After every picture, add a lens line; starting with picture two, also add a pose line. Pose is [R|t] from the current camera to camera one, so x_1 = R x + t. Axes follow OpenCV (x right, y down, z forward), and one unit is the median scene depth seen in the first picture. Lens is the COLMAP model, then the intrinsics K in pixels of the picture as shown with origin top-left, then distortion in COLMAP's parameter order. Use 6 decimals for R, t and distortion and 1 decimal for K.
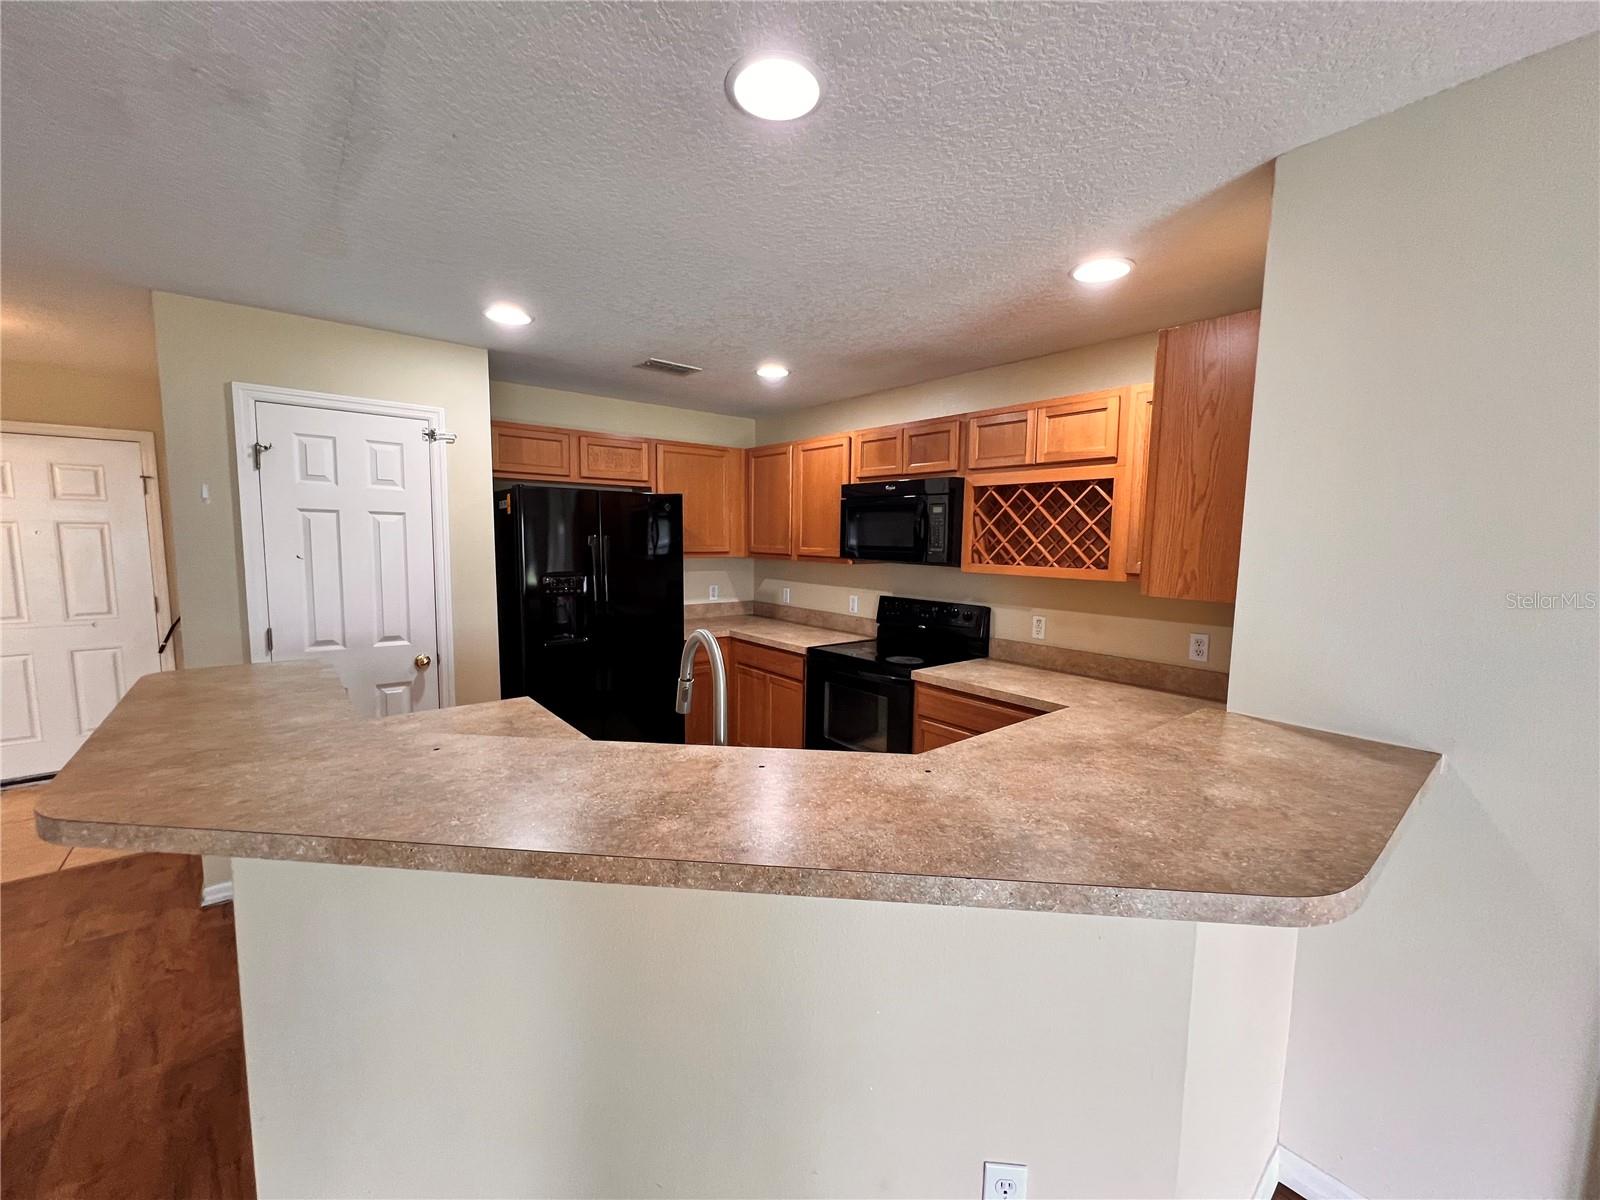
lens RADIAL K [[638.7, 0, 800.4], [0, 638.7, 599.4], [0, 0, 1]] dist [-0.000201, -0.000121]
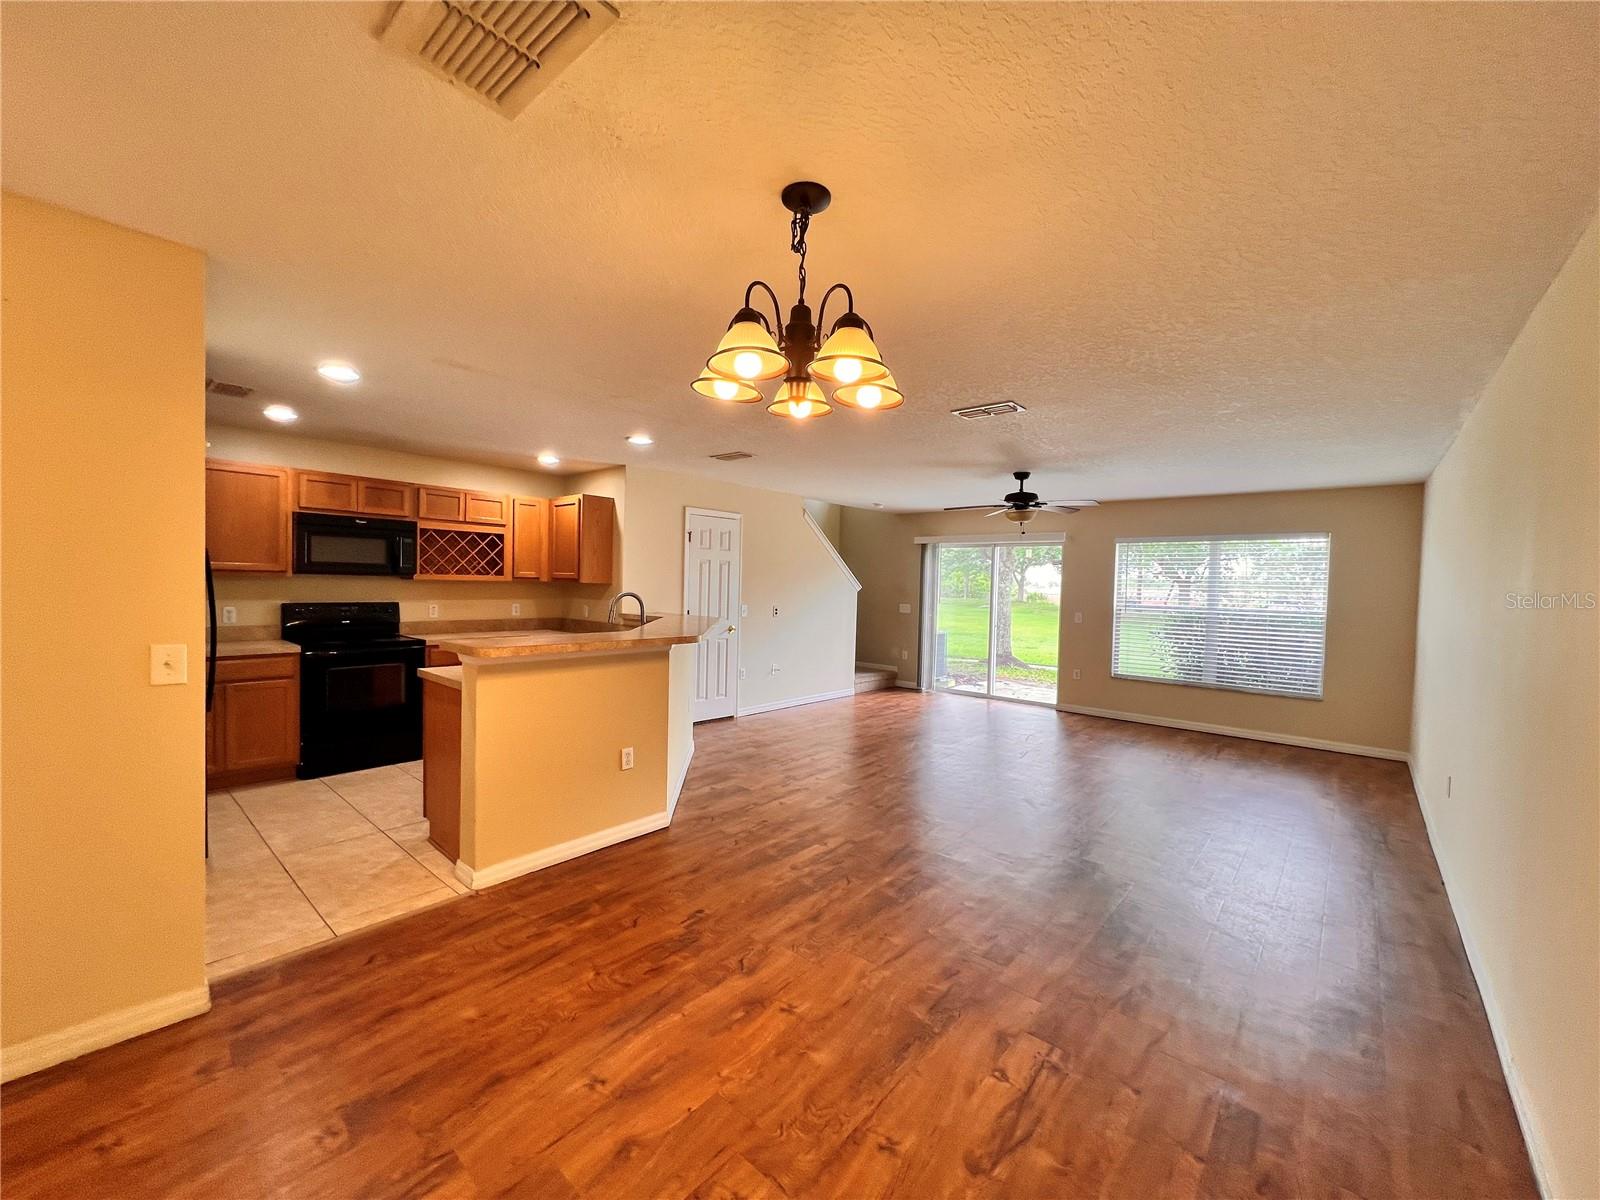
lens RADIAL K [[638.7, 0, 799.4], [0, 638.7, 600.6], [0, 0, 1]] dist [-0.000201, -0.000121]
pose [[-0.169991, -0.043467, 0.984486, -1.652834], [0.074013, 0.995642, 0.056740, -0.010404], [-0.982662, 0.082510, -0.166033, 0.339721]]
